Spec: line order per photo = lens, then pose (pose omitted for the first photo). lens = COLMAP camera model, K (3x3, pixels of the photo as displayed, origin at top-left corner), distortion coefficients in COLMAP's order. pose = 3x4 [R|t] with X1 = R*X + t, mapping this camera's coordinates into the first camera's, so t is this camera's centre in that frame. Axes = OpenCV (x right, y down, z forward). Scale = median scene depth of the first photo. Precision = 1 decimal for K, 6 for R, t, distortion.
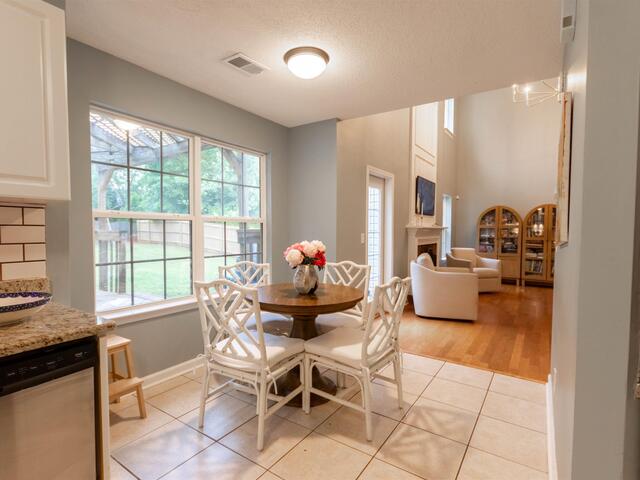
lens RADIAL K [[340.0, 0, 319.7], [0, 340.0, 243.0], [0, 0, 1]] dist [0.002571, 0.001980]
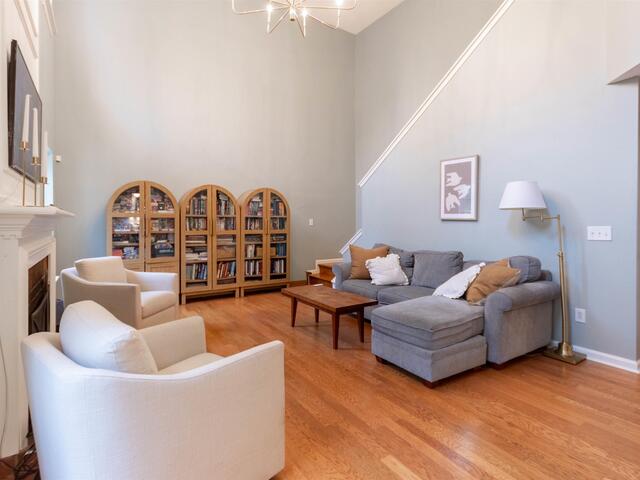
lens RADIAL K [[340.0, 0, 316.6], [0, 340.0, 224.7], [0, 0, 1]] dist [0.002571, 0.001980]
pose [[0.391397, -0.013263, 0.920126, 0.086886], [0.038959, 0.999238, -0.002169, -0.018124], [-0.919397, 0.036697, 0.391616, 0.491501]]
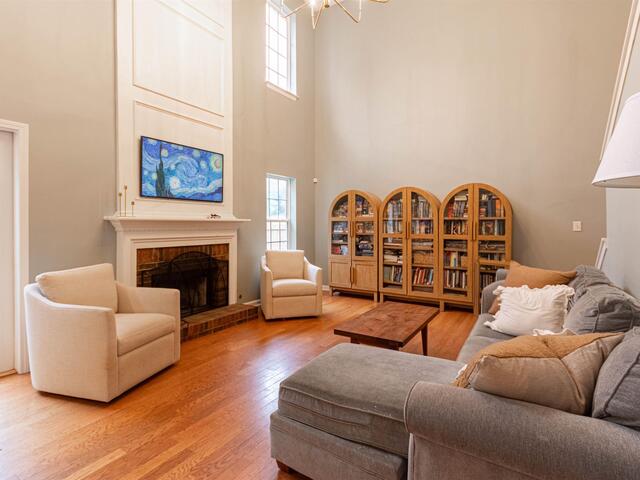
lens RADIAL K [[340.0, 0, 330.1], [0, 340.0, 228.1], [0, 0, 1]] dist [0.002571, 0.001980]
pose [[0.999437, -0.003544, 0.033374, 0.466939], [0.004505, 0.999576, -0.028750, -0.008520], [-0.033258, 0.028884, 0.999029, 0.288146]]
